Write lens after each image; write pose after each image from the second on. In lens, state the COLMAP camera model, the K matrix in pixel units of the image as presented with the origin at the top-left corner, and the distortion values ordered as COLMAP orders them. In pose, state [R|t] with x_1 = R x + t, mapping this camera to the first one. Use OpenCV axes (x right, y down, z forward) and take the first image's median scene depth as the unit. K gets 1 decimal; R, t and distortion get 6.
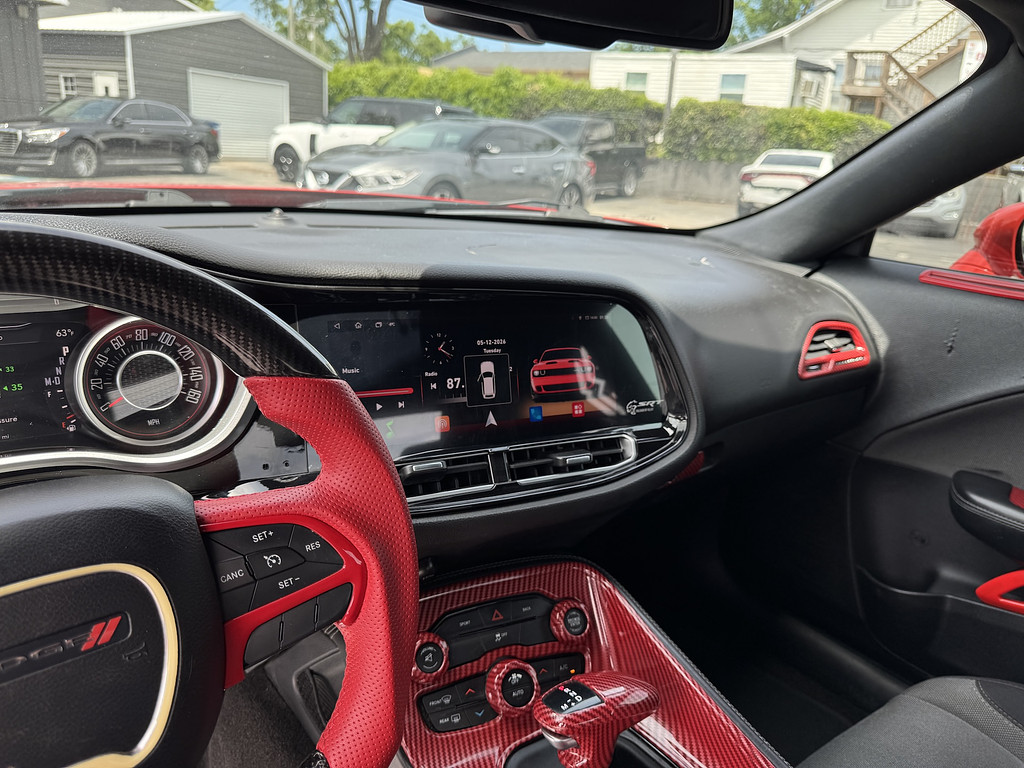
lens RADIAL K [[738.2, 0, 513.4], [0, 738.2, 395.3], [0, 0, 1]] dist [-0.005543, -0.007927]
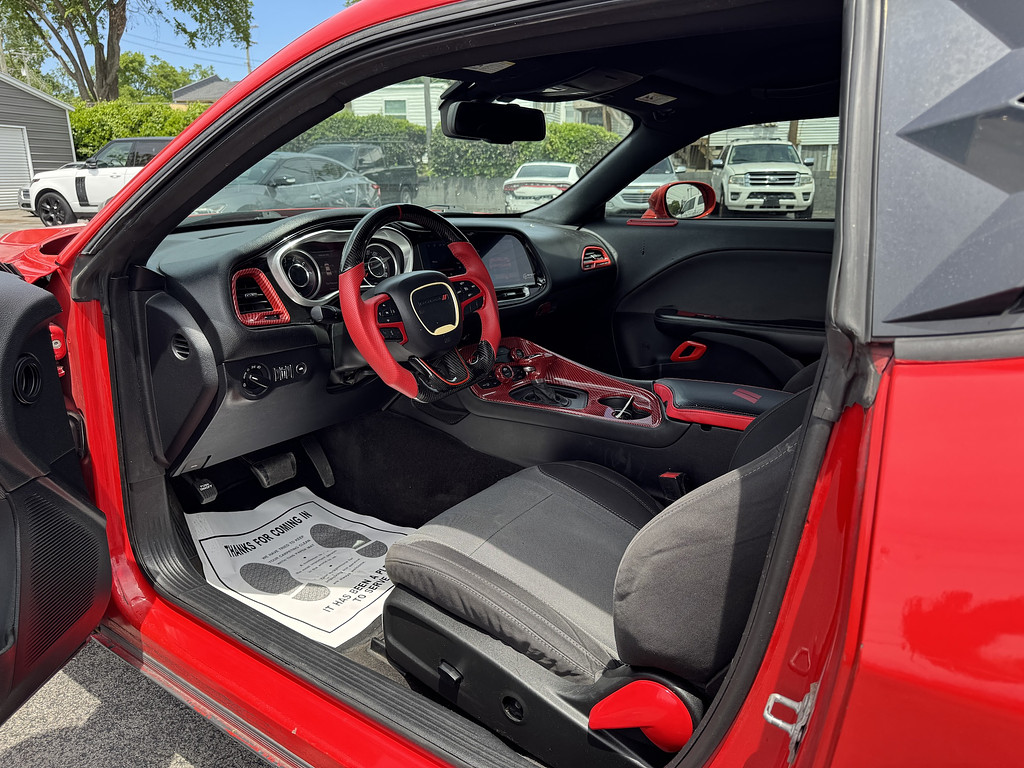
lens RADIAL K [[727.8, 0, 509.9], [0, 727.8, 380.7], [0, 0, 1]] dist [0.047171, -0.049962]
pose [[0.950987, -0.152577, 0.268969, -0.045967], [0.163206, 0.986437, -0.017472, 0.030223], [-0.262655, 0.060513, 0.962990, -0.103507]]
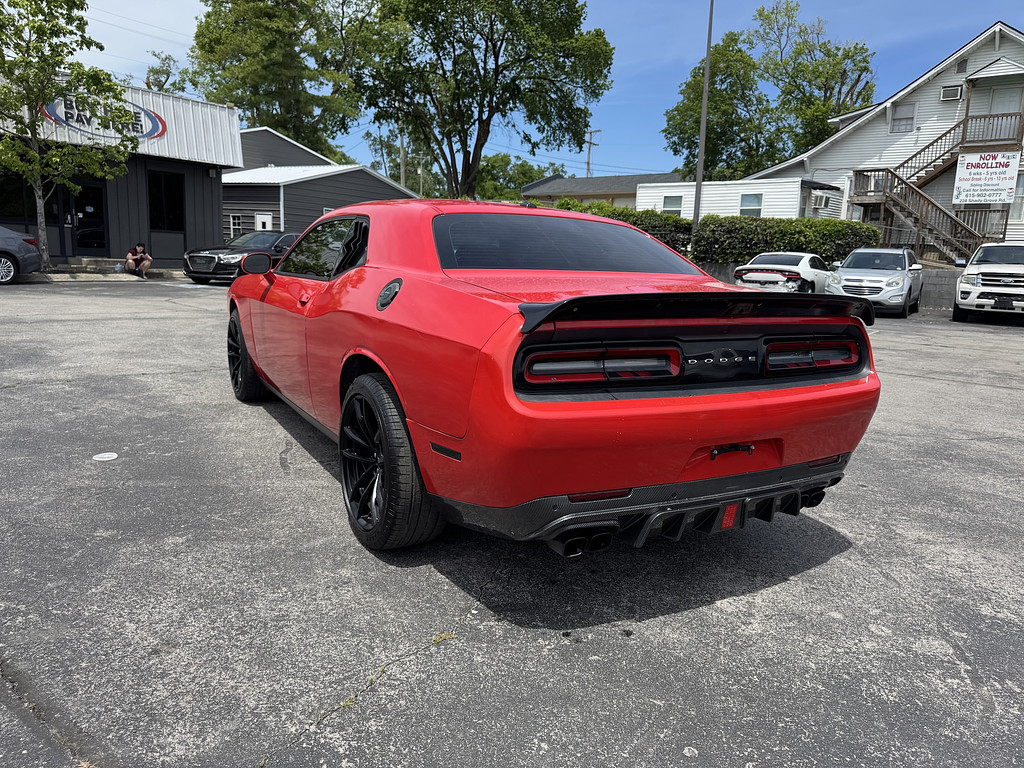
lens RADIAL K [[721.6, 0, 512.0], [0, 721.6, 384.0], [0, 0, 1]] dist [0.028087, -0.034000]
pose [[0.991552, -0.007699, -0.129482, 0.112541], [-0.012342, 0.988108, -0.153262, 0.120675], [0.129122, 0.153566, 0.979666, -0.339799]]
